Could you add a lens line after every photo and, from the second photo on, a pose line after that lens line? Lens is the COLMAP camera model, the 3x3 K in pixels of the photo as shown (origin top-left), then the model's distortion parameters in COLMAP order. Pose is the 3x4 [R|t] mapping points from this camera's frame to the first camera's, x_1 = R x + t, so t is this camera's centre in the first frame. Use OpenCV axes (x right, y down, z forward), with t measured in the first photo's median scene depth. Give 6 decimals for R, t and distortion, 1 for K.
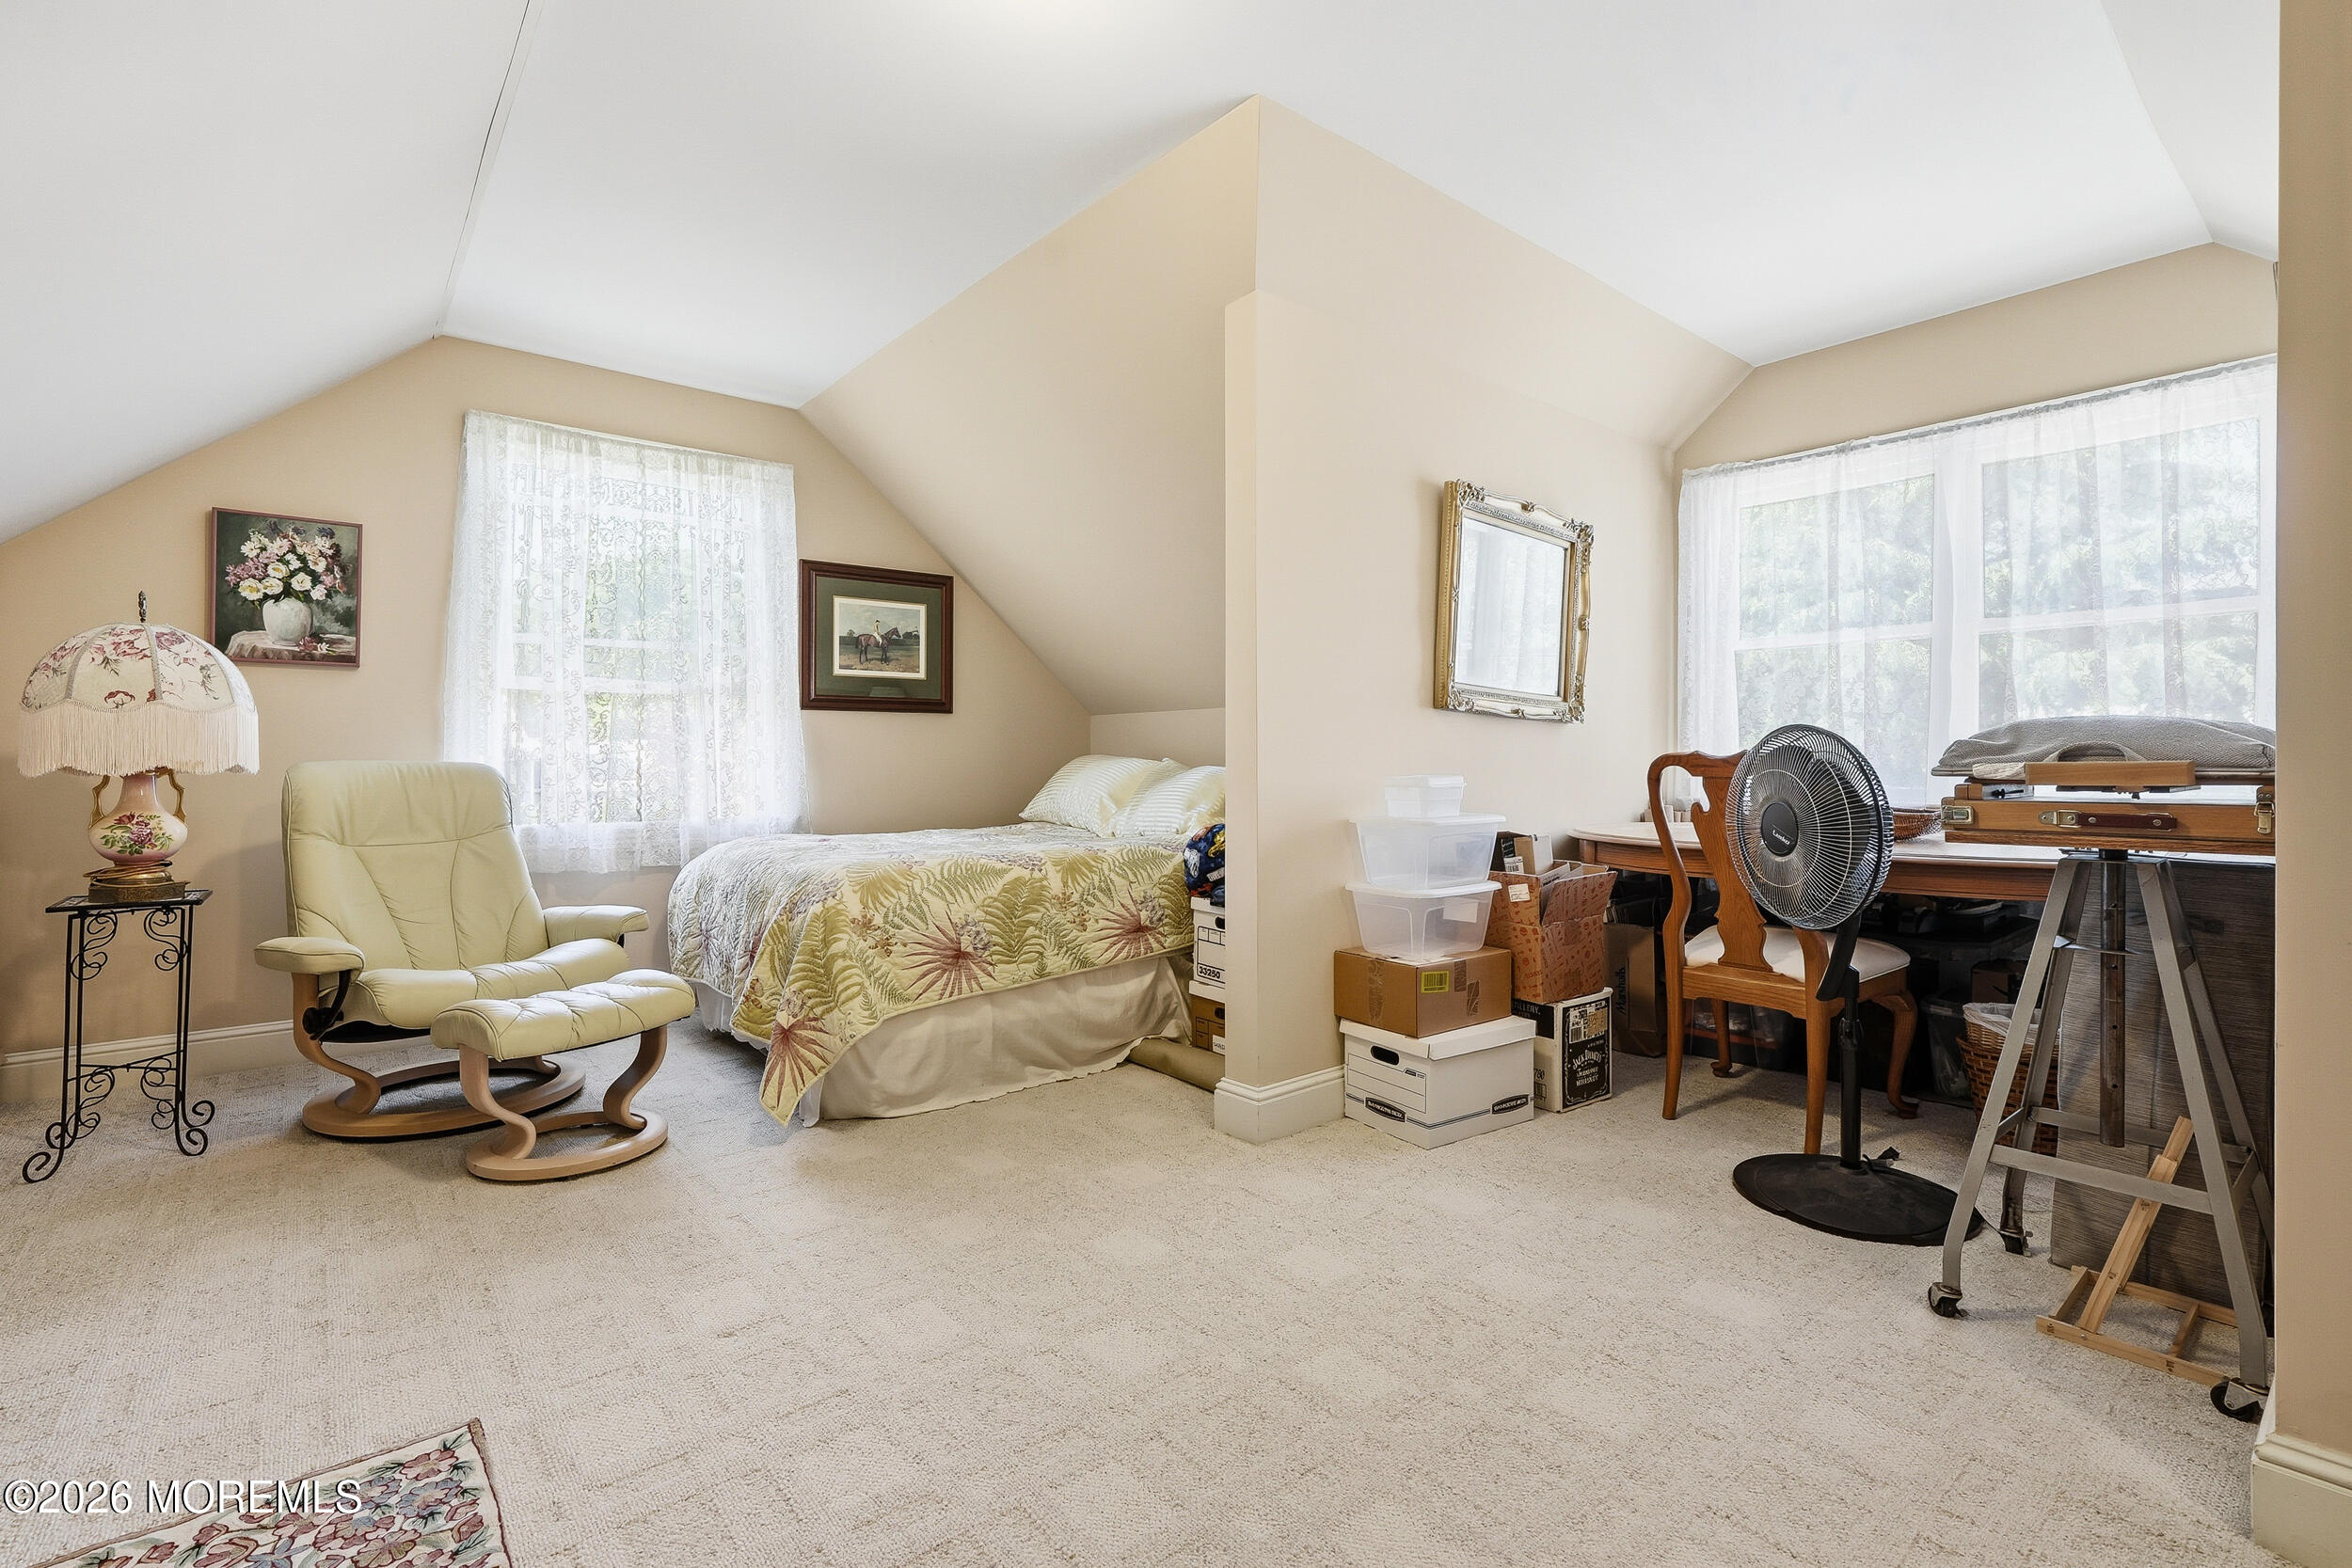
lens RADIAL K [[1071.3, 0, 1174.9], [0, 1071.3, 778.8], [0, 0, 1]] dist [-0.010373, 0.004825]
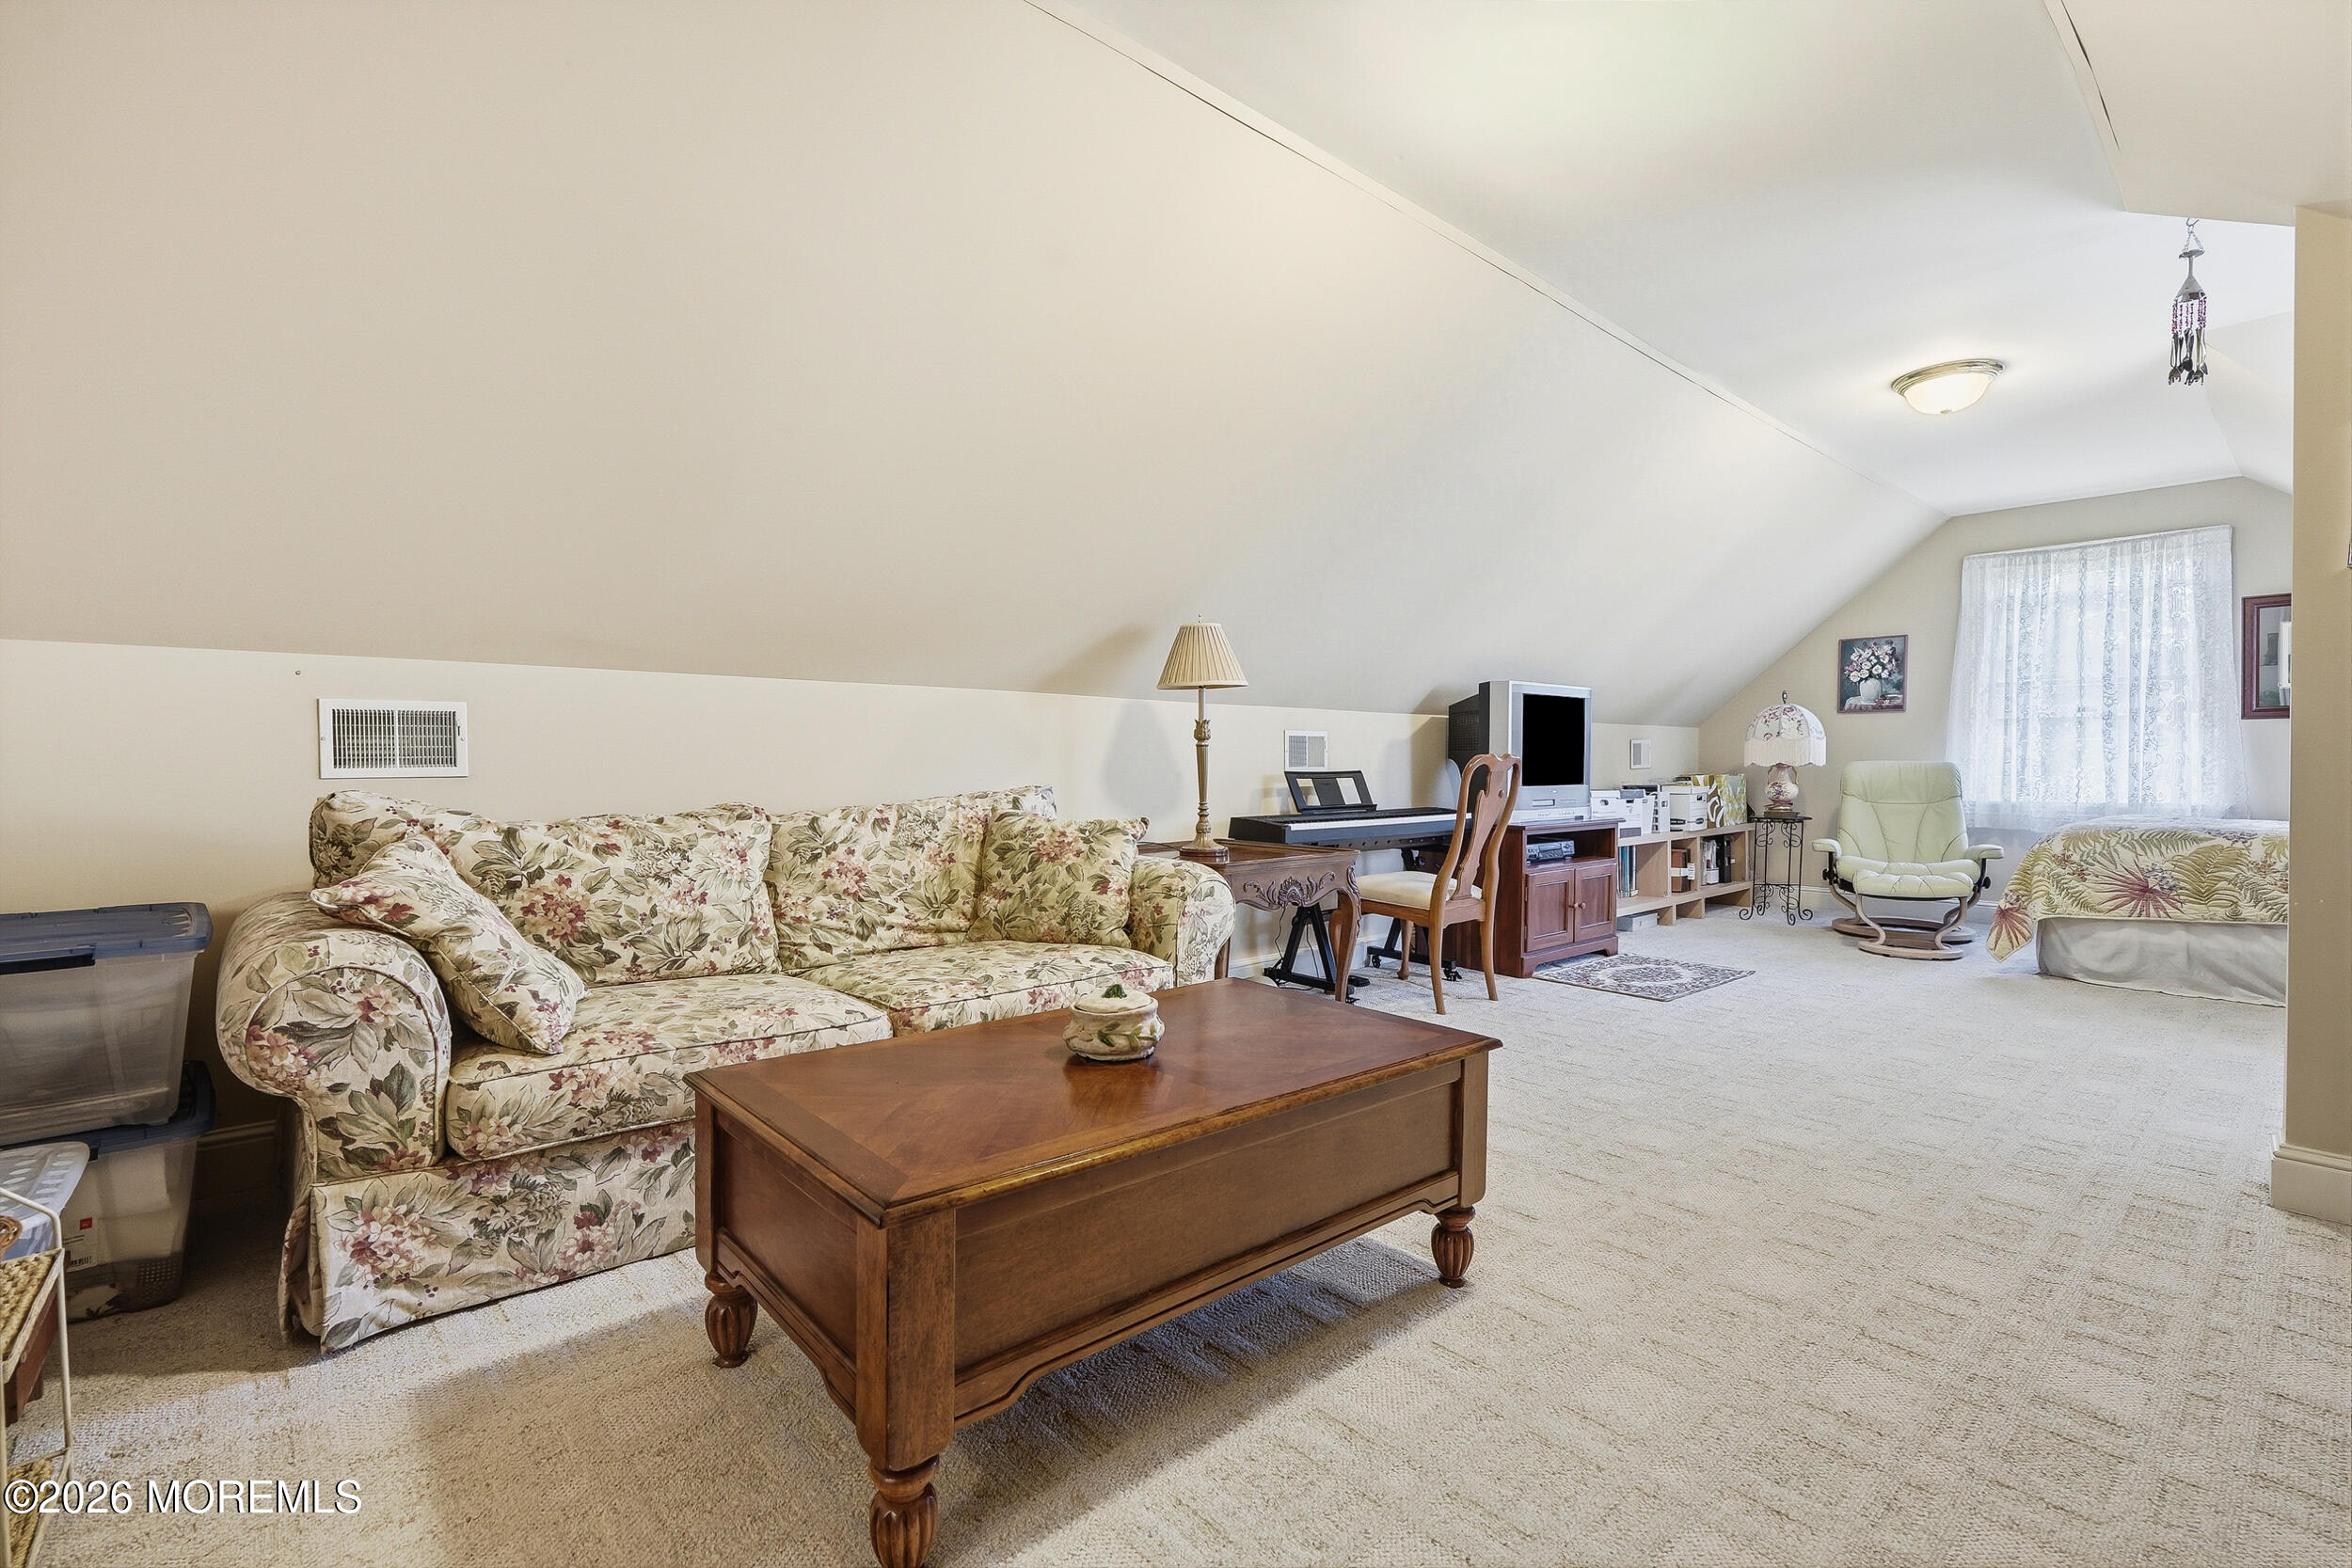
lens RADIAL K [[1071.3, 0, 1174.9], [0, 1071.3, 778.8], [0, 0, 1]] dist [-0.010373, 0.004825]
pose [[0.043307, 0.017247, -0.998913, 1.129345], [-0.011374, 0.999795, 0.016769, -0.001046], [0.998997, 0.010635, 0.043494, -0.391619]]
